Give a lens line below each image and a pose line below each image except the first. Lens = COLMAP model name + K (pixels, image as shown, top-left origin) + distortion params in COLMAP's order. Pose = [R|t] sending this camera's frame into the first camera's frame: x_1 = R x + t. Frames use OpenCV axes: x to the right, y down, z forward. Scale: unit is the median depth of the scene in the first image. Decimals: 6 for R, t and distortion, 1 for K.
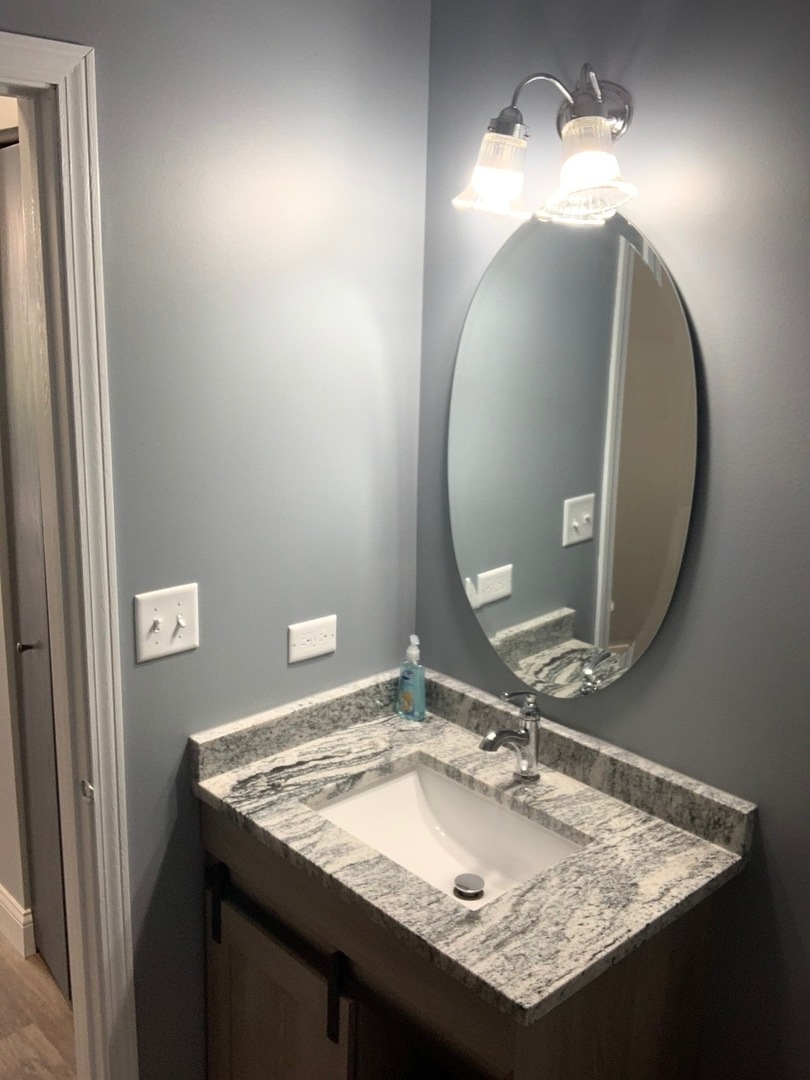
lens RADIAL K [[1006.6, 0, 405.0], [0, 1006.6, 540.0], [0, 0, 1]] dist [-0.000842, -0.005972]
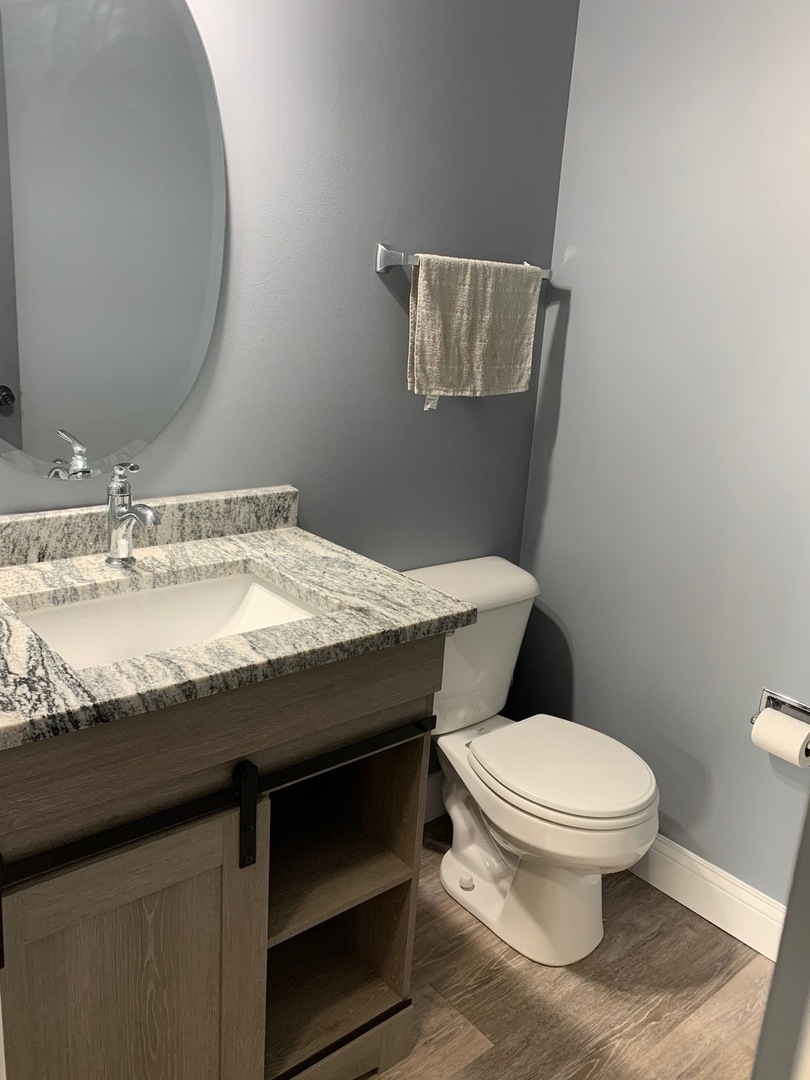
lens RADIAL K [[876.4, 0, 405.0], [0, 876.4, 540.0], [0, 0, 1]] dist [0.000733, -0.000156]
pose [[0.047111, -0.295369, 0.954221, -0.714677], [0.185588, 0.941237, 0.282187, 0.042513], [-0.981498, 0.163798, 0.099159, 0.750154]]
